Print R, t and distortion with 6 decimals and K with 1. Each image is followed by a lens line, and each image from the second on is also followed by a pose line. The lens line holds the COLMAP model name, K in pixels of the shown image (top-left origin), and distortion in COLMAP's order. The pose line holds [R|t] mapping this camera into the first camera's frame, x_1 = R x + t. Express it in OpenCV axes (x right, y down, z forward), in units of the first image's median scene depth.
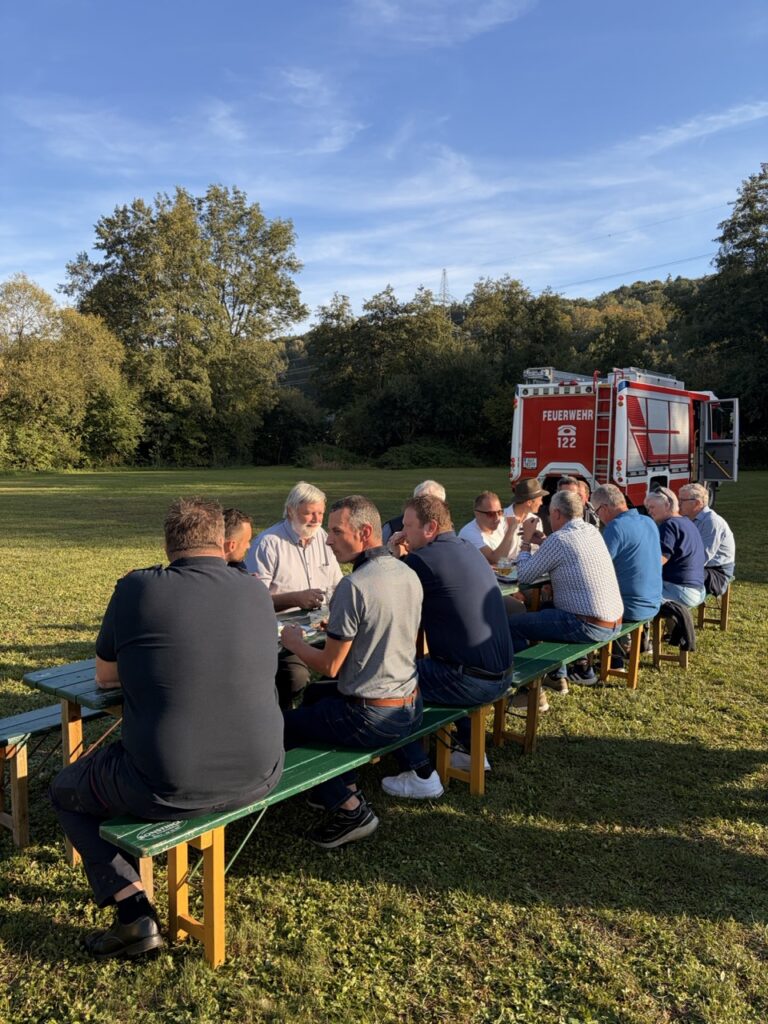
lens RADIAL K [[776.6, 0, 380.9], [0, 776.6, 502.1], [0, 0, 1]] dist [0.049666, -0.010448]
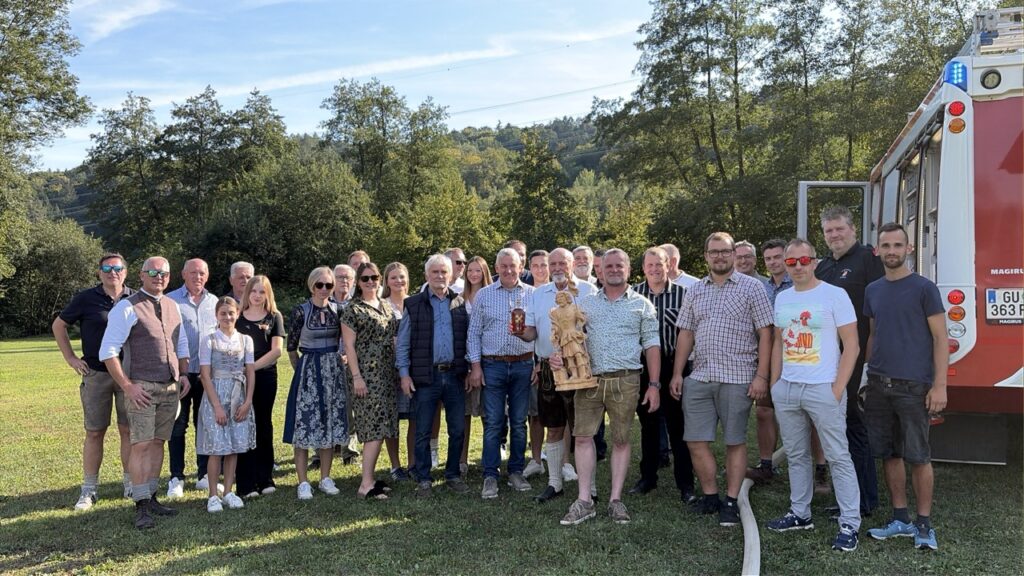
lens RADIAL K [[886.4, 0, 524.0], [0, 886.4, 294.3], [0, 0, 1]] dist [-0.013964, 0.023433]
pose [[0.932080, -0.013883, 0.361986, -0.021858], [0.042693, 0.996511, -0.071714, -0.010421], [-0.359728, 0.082297, 0.929421, 0.155754]]
